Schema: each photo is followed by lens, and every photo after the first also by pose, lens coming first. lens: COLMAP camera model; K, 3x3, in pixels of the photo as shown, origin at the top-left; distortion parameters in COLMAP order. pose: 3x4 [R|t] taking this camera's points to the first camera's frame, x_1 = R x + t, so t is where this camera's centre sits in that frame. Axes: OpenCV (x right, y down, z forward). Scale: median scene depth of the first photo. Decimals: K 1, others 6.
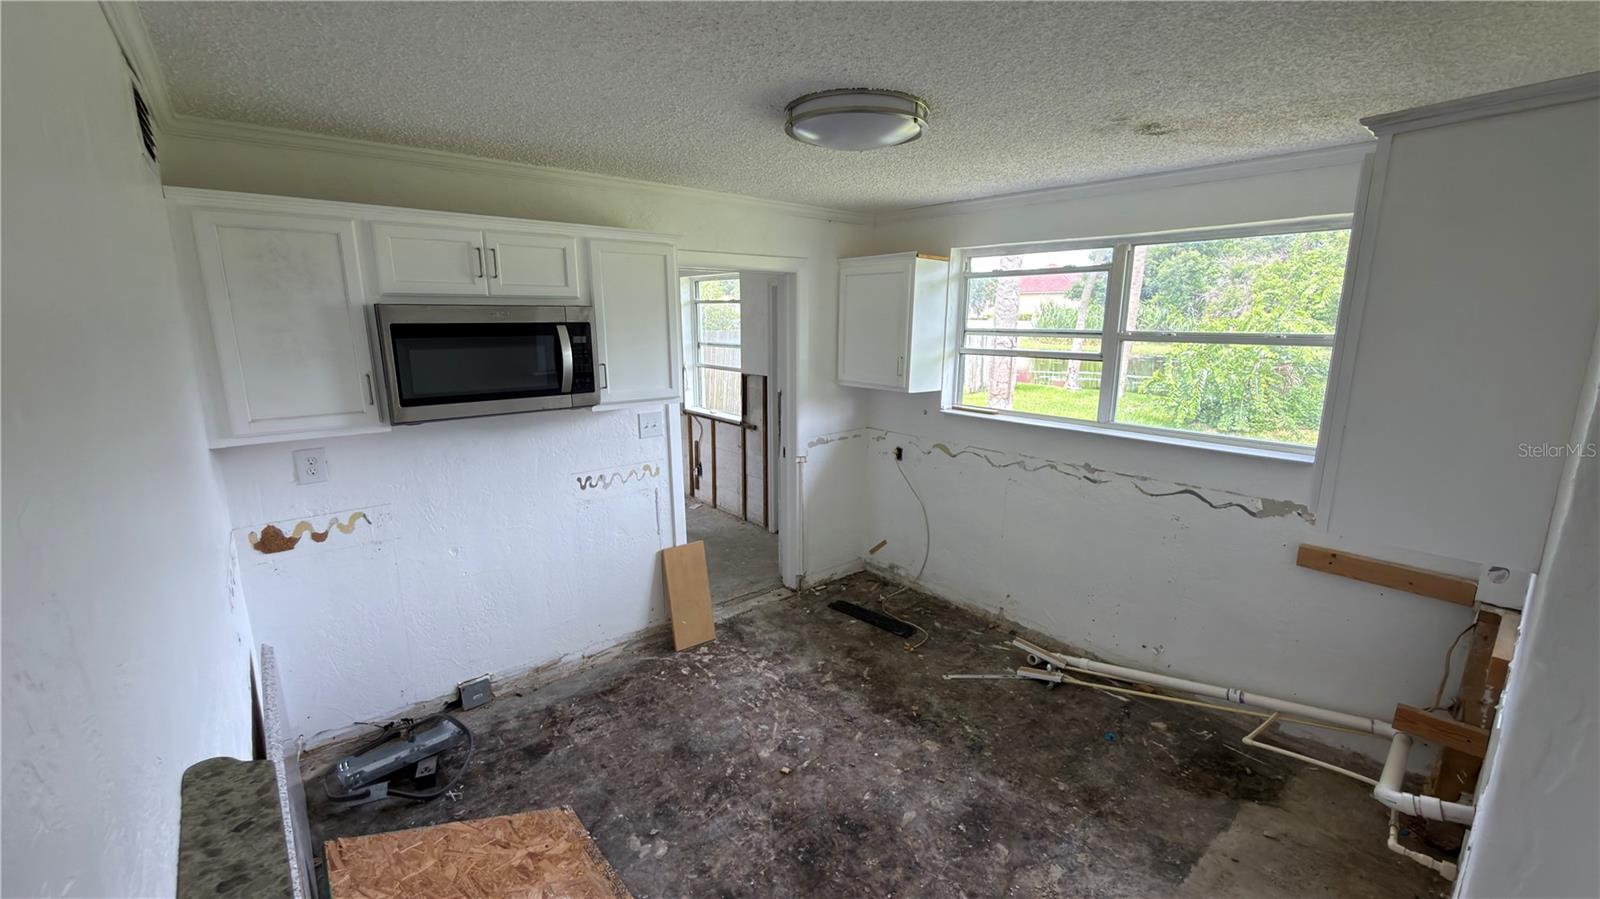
lens RADIAL K [[637.9, 0, 800.0], [0, 637.9, 449.5], [0, 0, 1]] dist [0.003222, 0.000165]
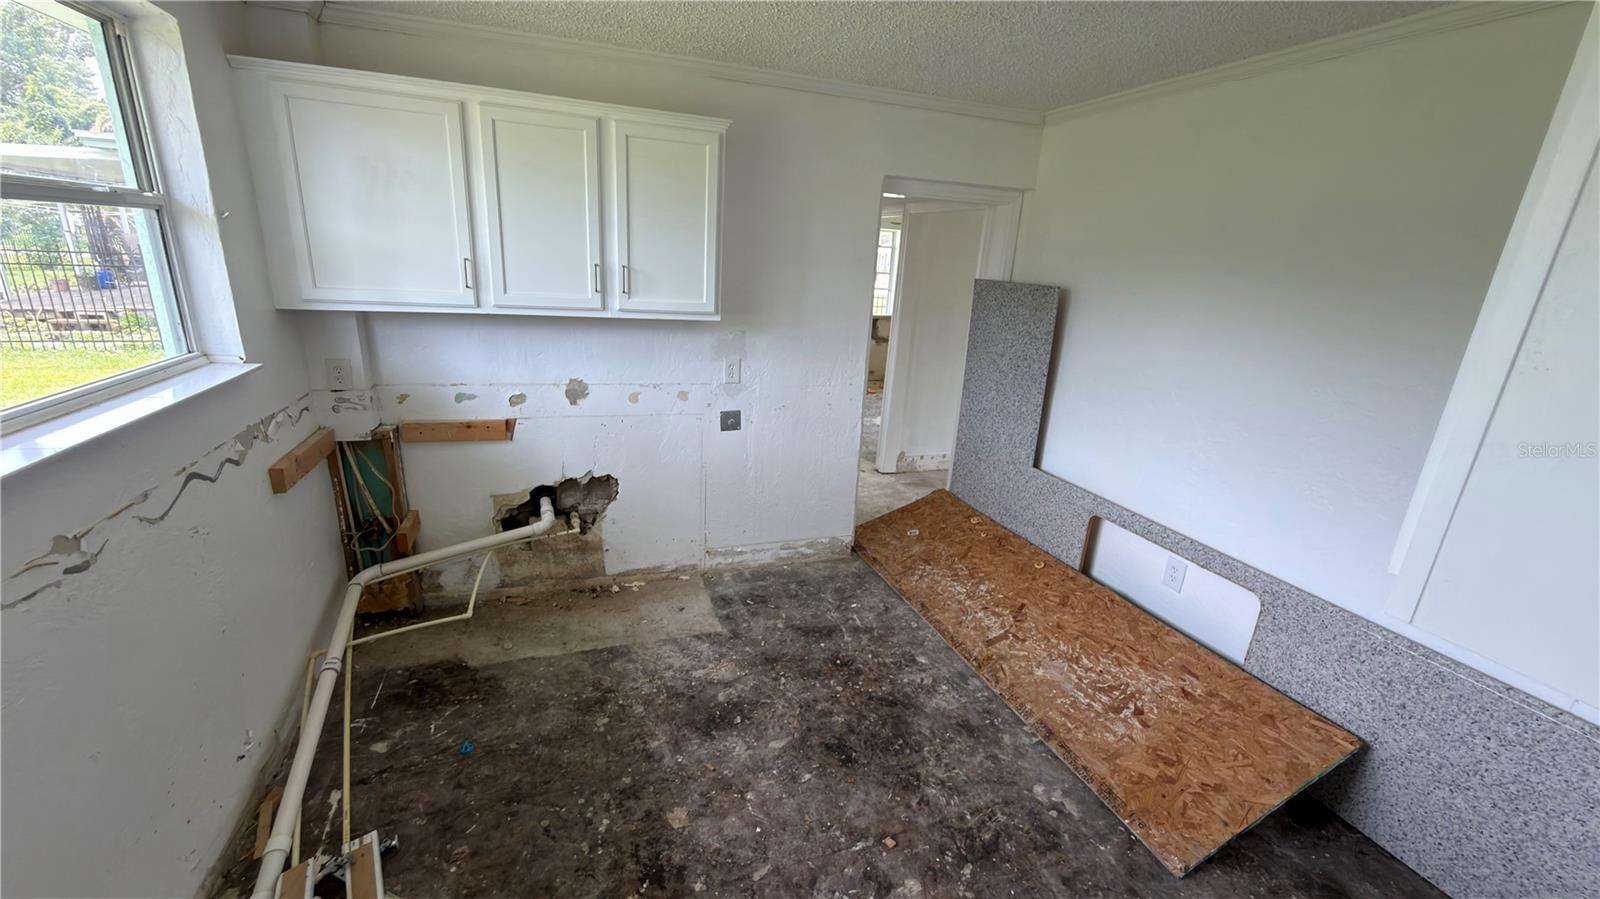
lens RADIAL K [[637.9, 0, 800.0], [0, 637.9, 449.5], [0, 0, 1]] dist [0.003222, 0.000165]
pose [[-0.933301, -0.158566, 0.322190, -0.099528], [0.013885, 0.880620, 0.473619, -0.271092], [-0.358827, 0.446503, -0.819682, 1.562468]]
